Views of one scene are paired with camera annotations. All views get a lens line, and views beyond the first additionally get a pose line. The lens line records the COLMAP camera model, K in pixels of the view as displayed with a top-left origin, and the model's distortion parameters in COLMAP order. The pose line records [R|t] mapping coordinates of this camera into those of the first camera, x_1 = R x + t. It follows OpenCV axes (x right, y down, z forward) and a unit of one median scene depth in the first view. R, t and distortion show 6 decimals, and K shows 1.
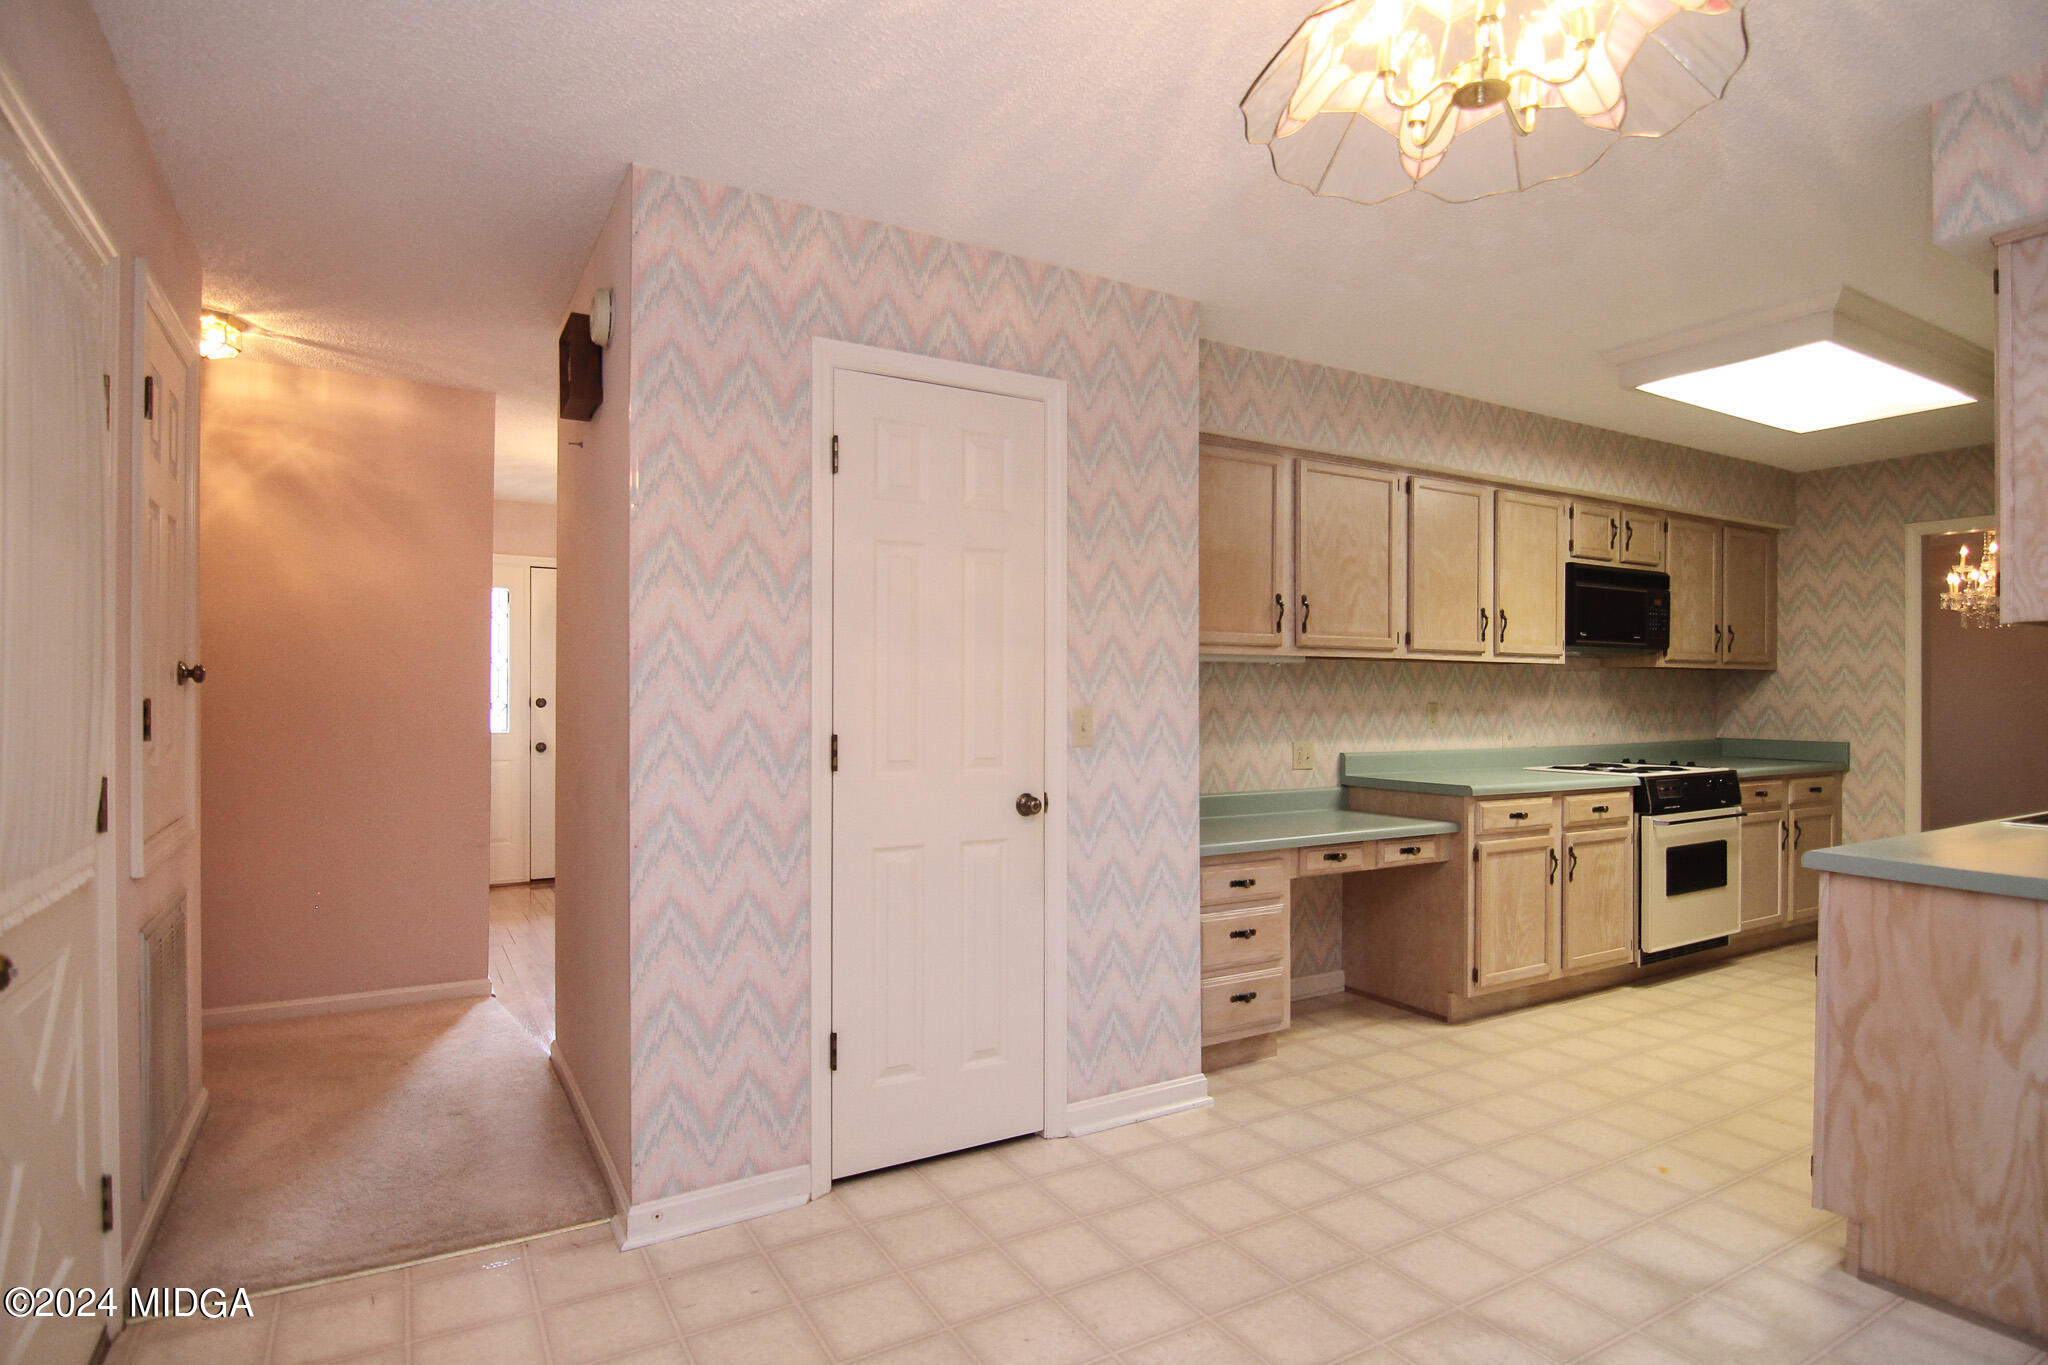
lens RADIAL K [[1054.2, 0, 1016.5], [0, 1054.2, 694.1], [0, 0, 1]] dist [0.001170, -0.014213]
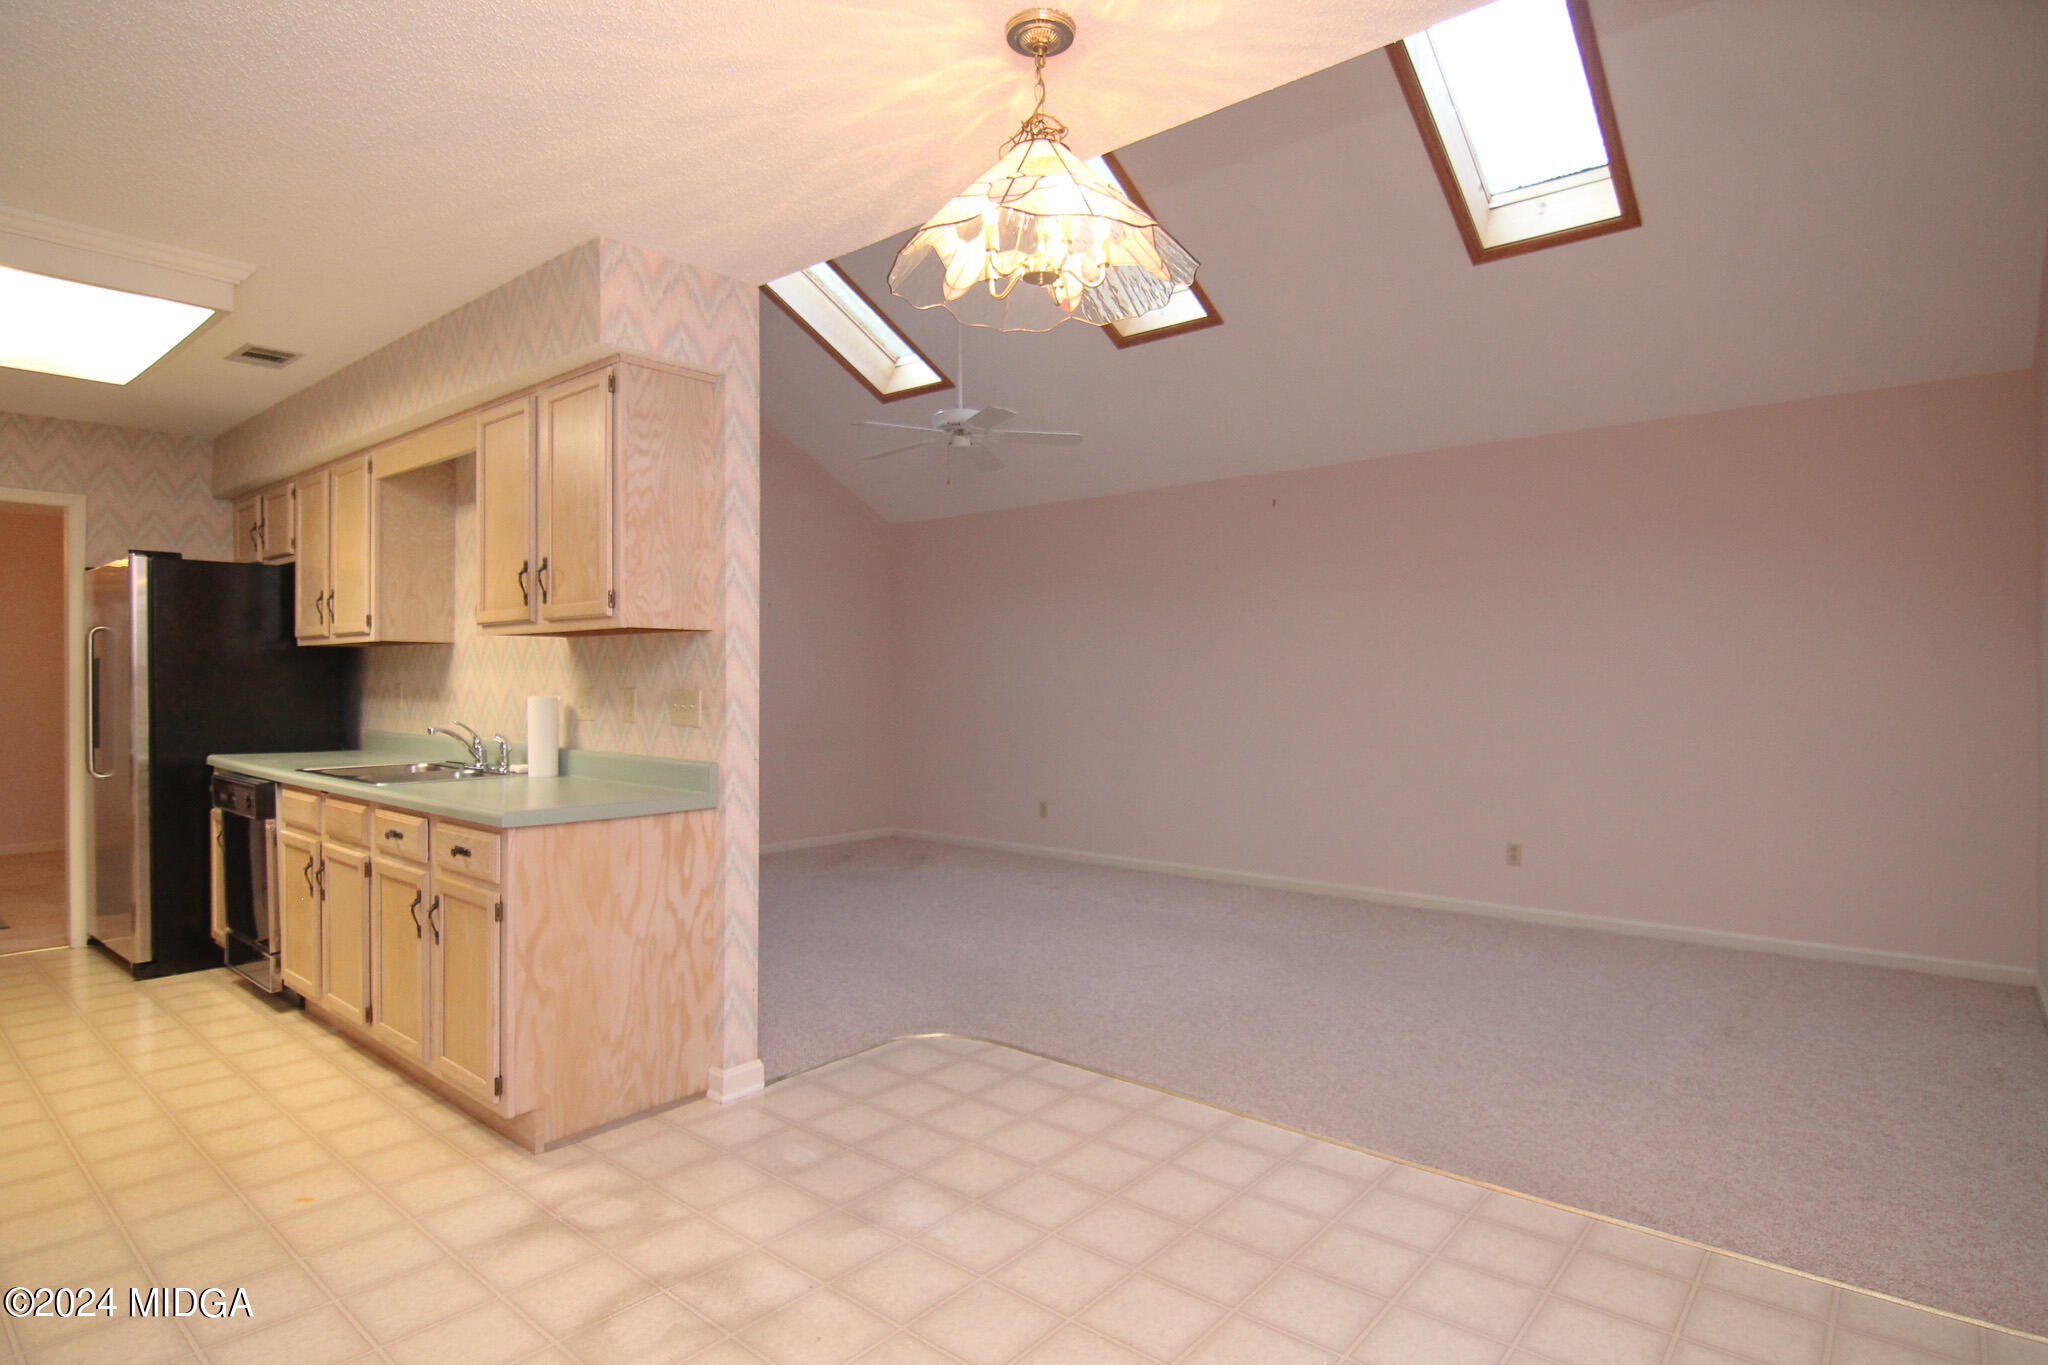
lens RADIAL K [[1074.9, 0, 1033.9], [0, 1074.9, 679.1], [0, 0, 1]] dist [-0.003073, -0.019107]
pose [[-0.334518, -0.003645, 0.942382, -0.314711], [0.001033, 0.999991, 0.004234, -0.001188], [-0.942389, 0.002390, -0.334512, 0.482708]]
